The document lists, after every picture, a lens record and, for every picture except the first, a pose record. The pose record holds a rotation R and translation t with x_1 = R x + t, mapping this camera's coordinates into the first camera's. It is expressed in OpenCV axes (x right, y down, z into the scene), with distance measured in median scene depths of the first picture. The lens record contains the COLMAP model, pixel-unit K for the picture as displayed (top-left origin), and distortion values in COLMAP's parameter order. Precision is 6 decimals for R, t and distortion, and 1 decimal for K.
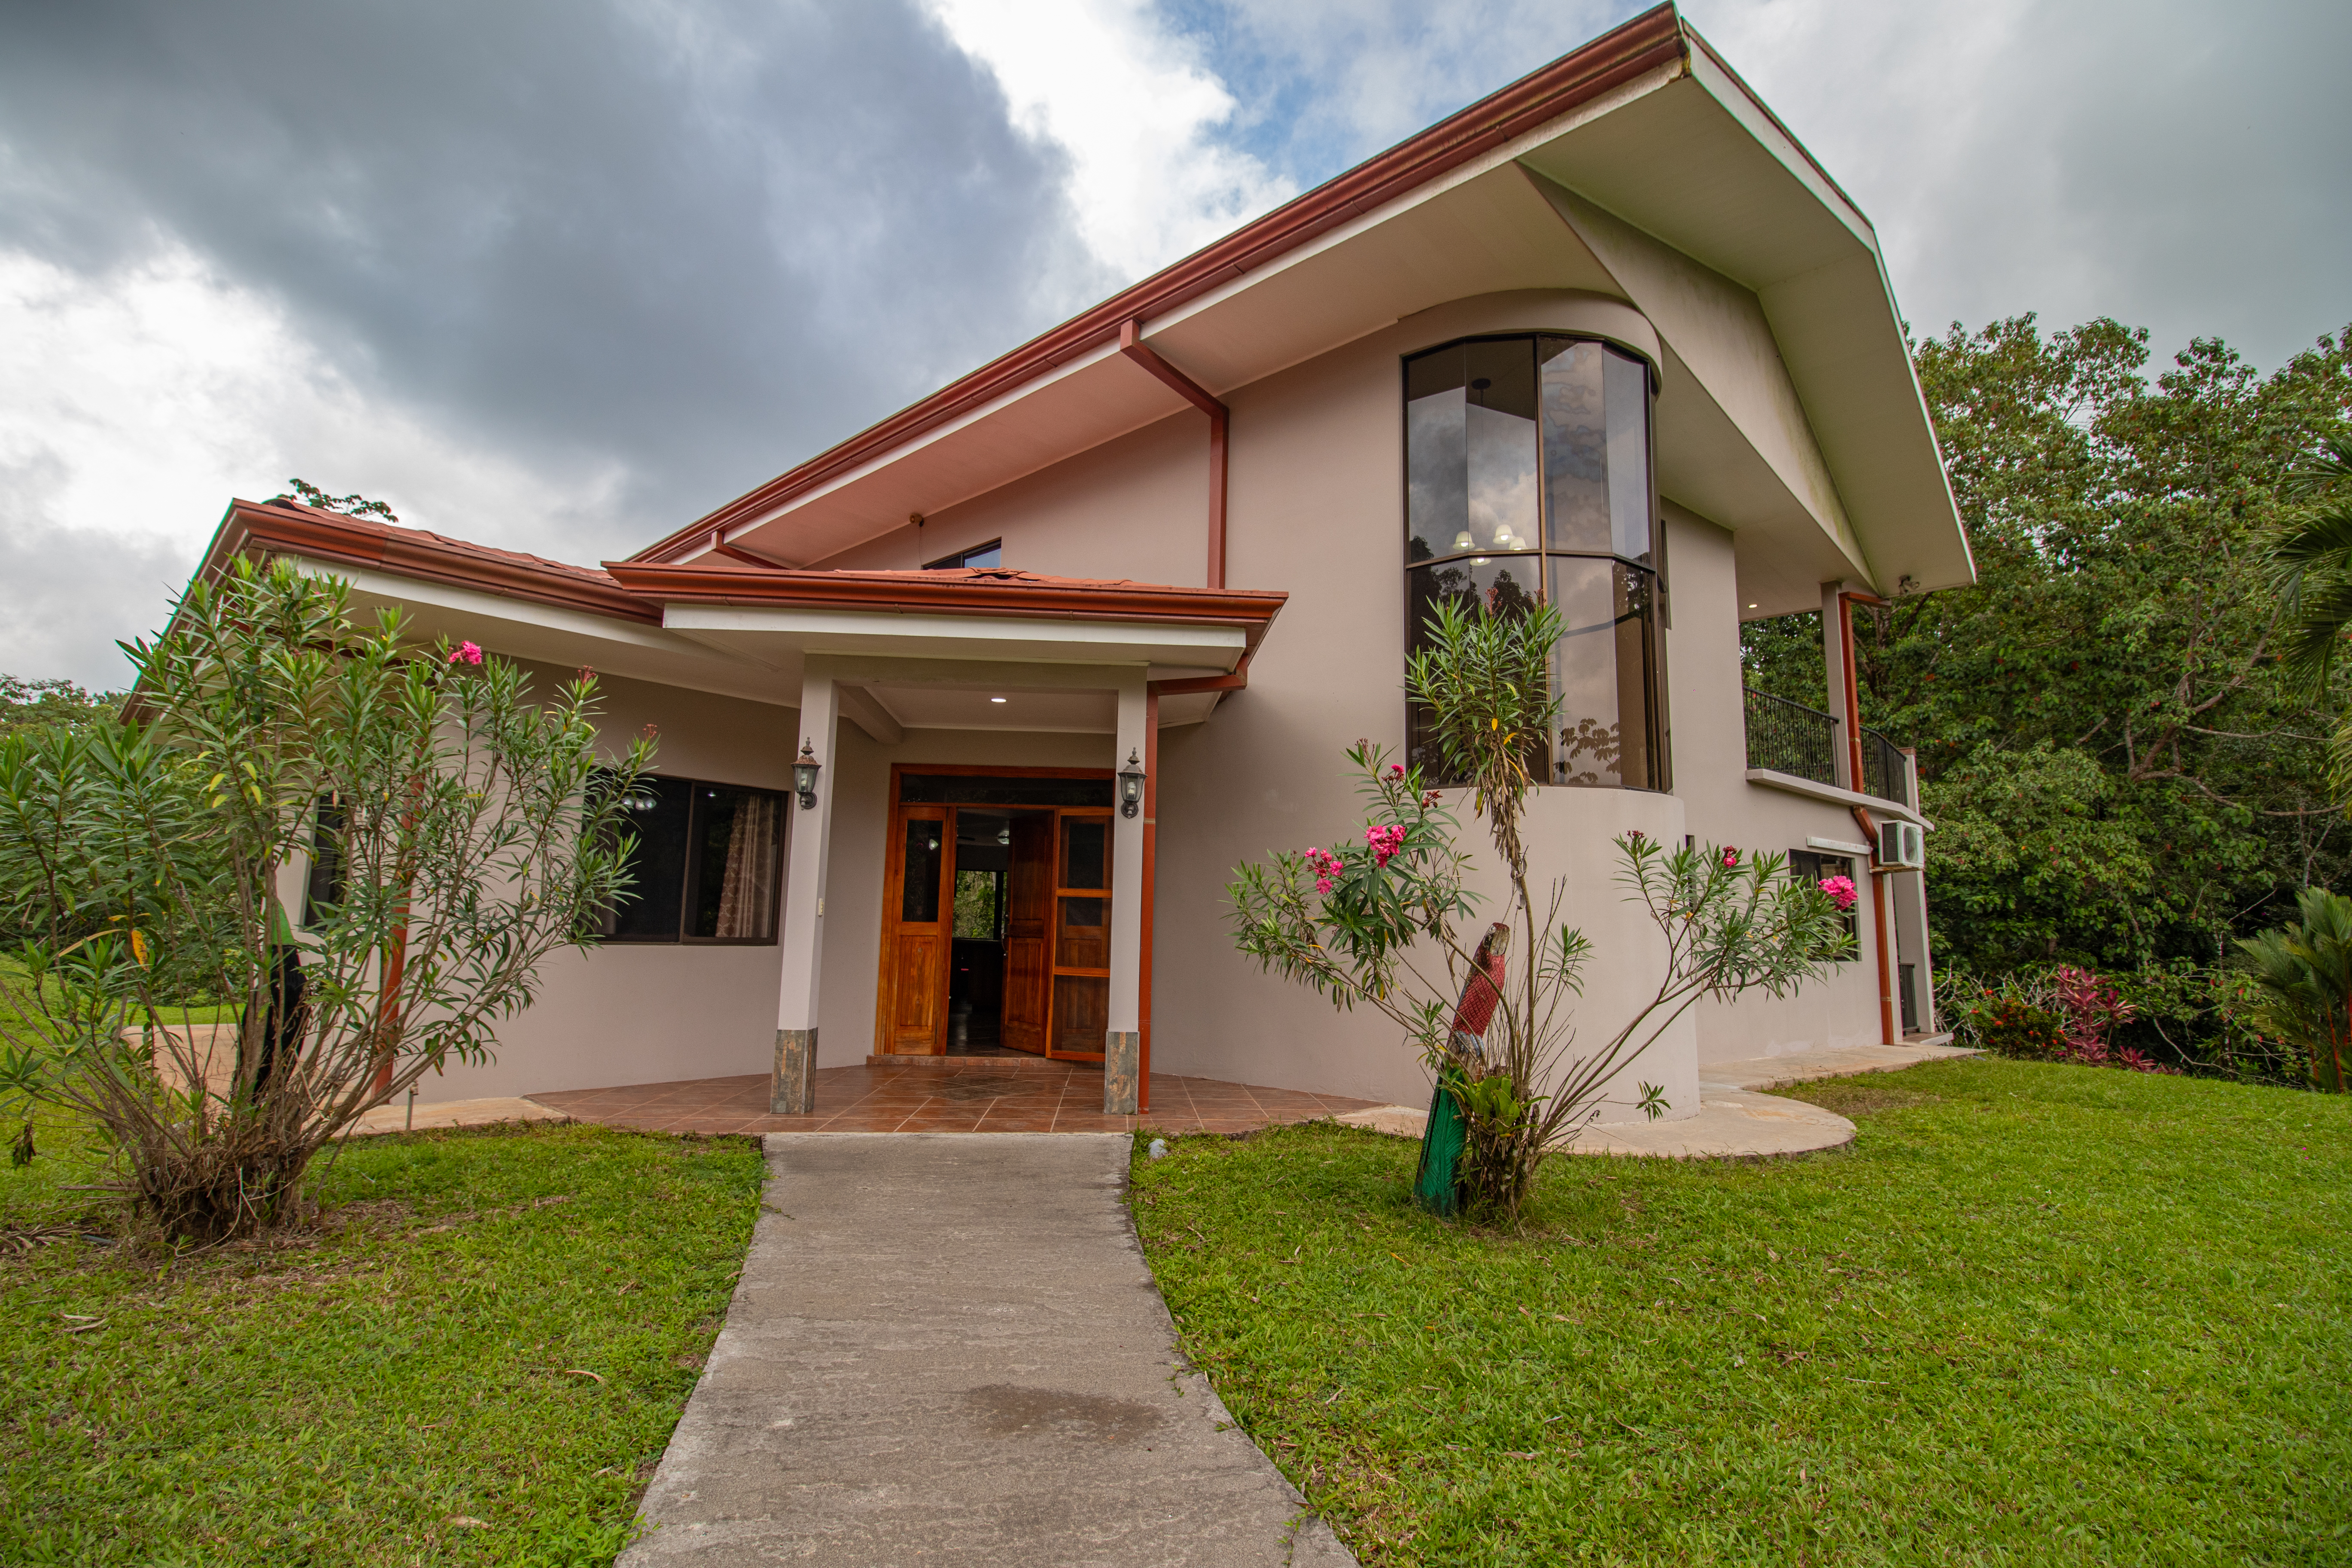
lens RADIAL K [[1089.7, 0, 1176.5], [0, 1089.7, 779.6], [0, 0, 1]] dist [0.003708, -0.017196]
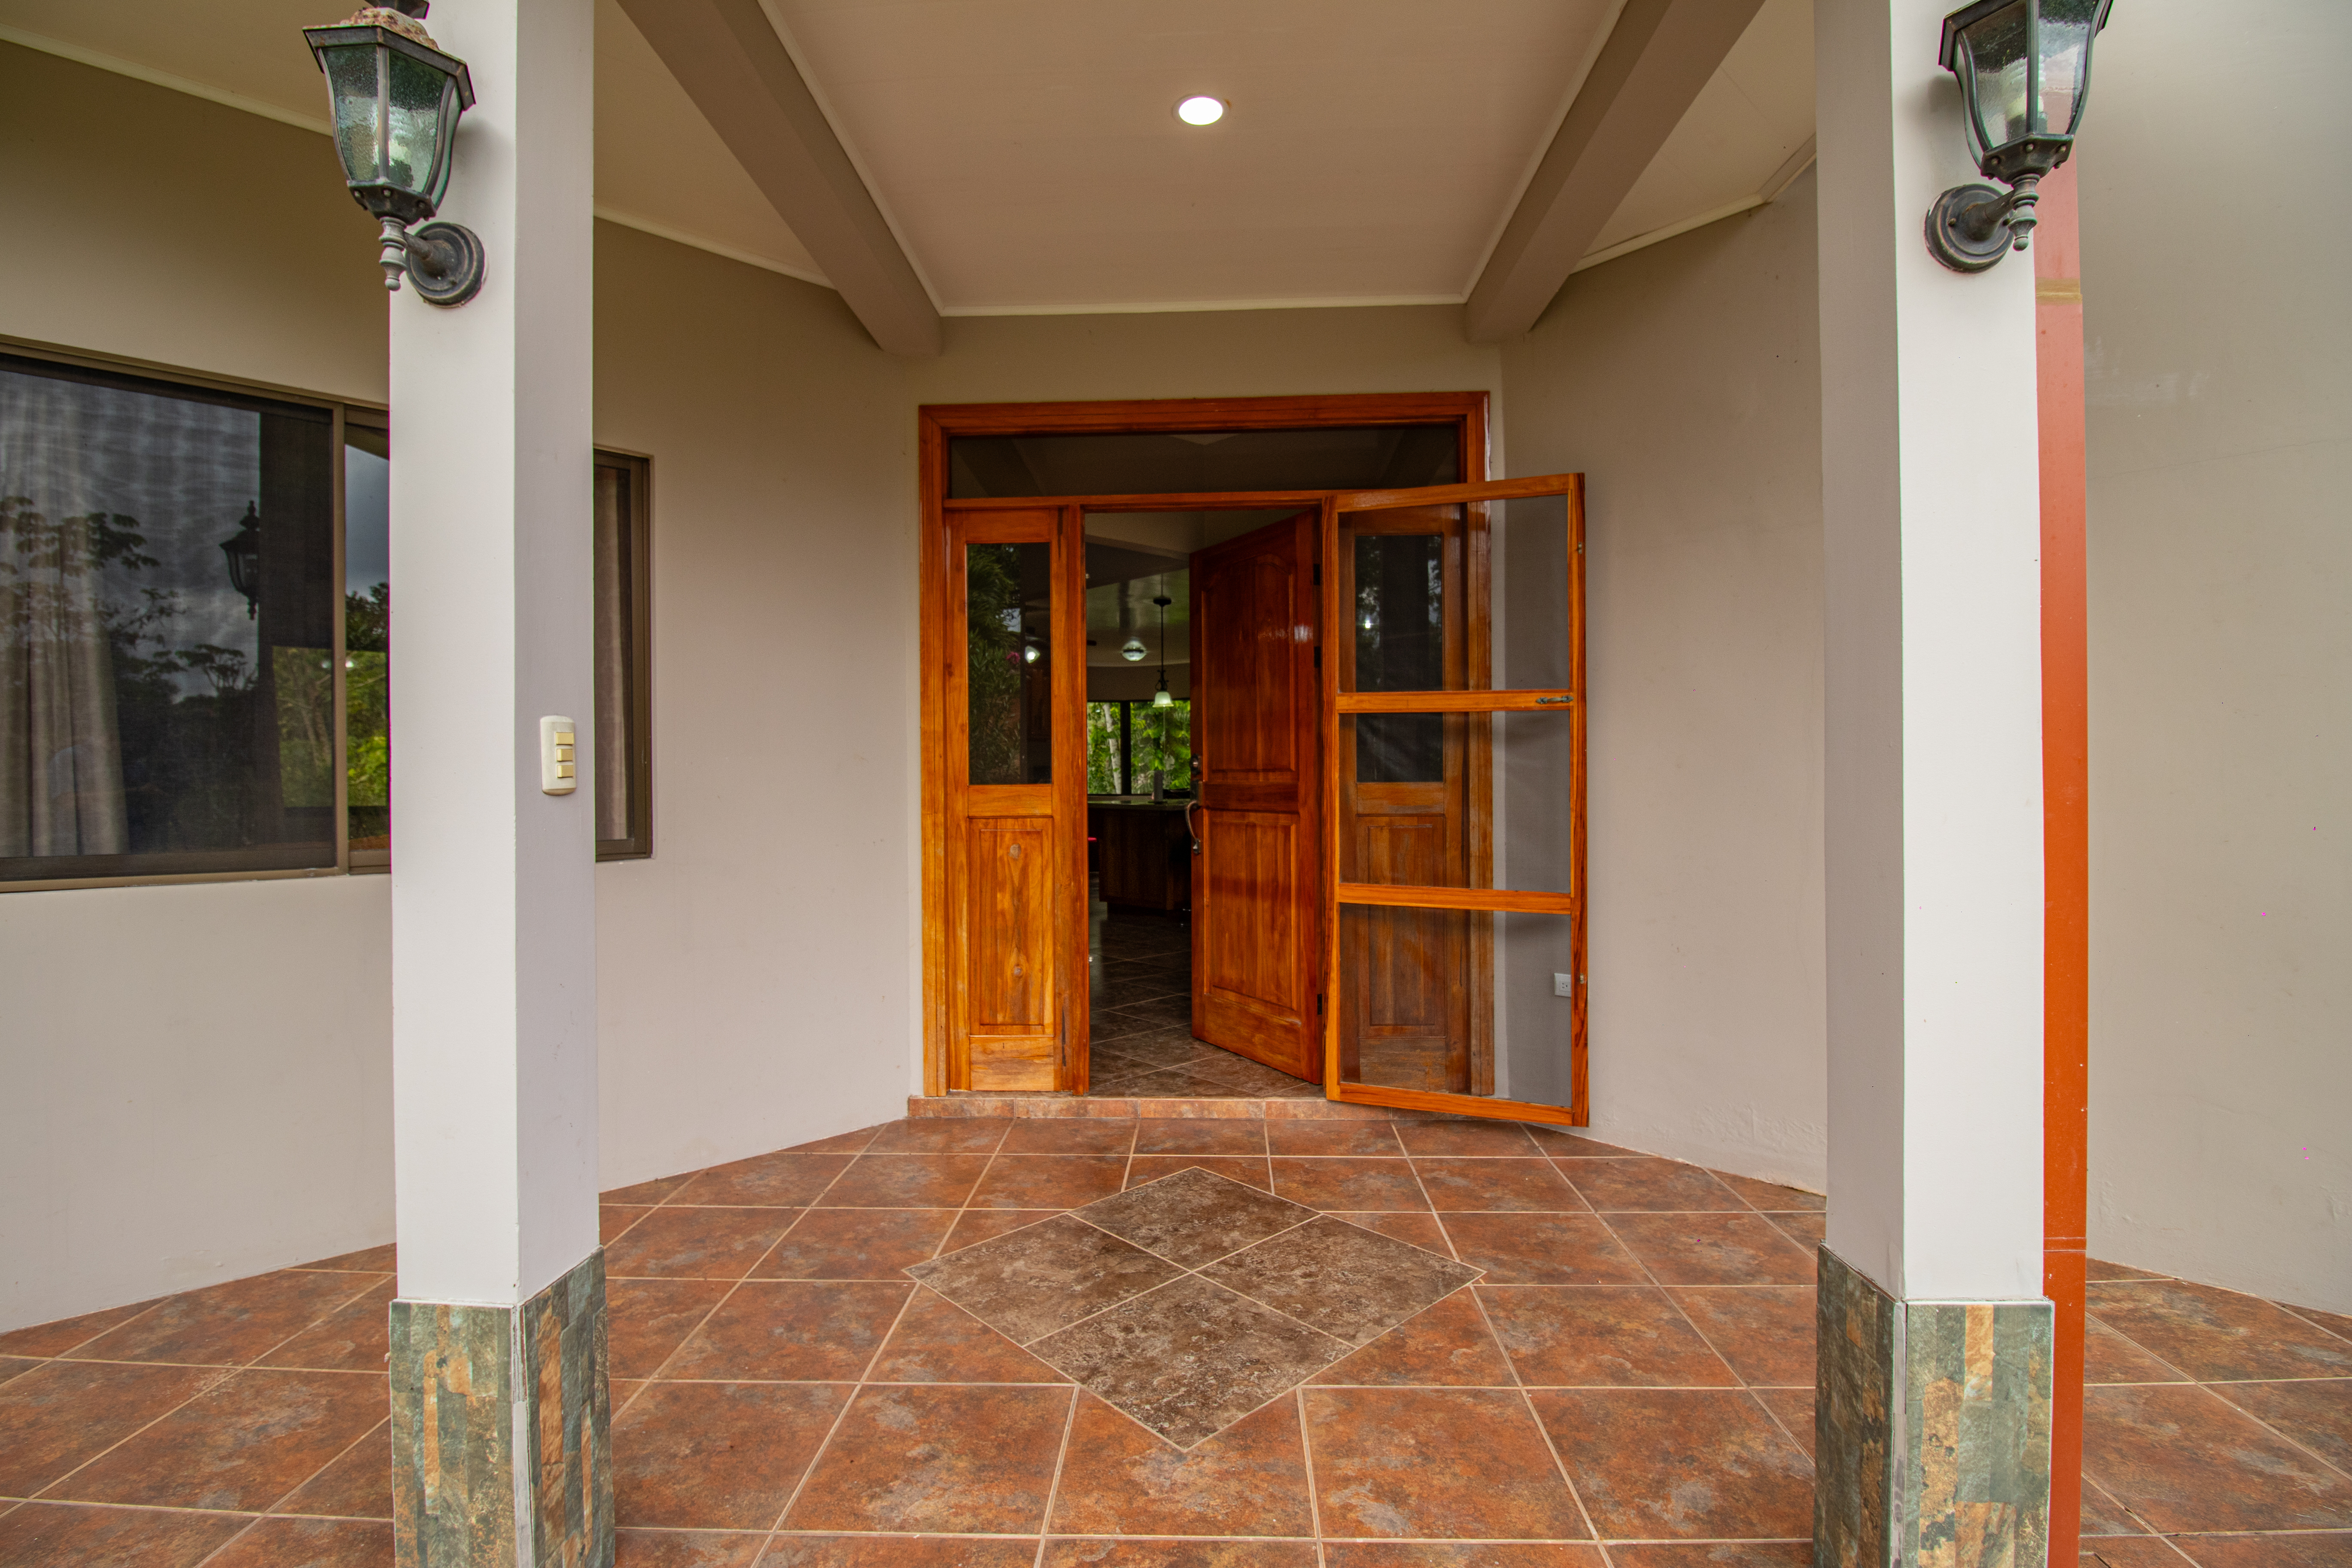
lens RADIAL K [[1089.7, 0, 1176.5], [0, 1089.7, 779.6], [0, 0, 1]] dist [0.003708, -0.017196]
pose [[0.995494, -0.027936, -0.090619, -0.133897], [0.040485, 0.989358, 0.139754, 0.072160], [0.085751, -0.142793, 0.986031, 0.592104]]
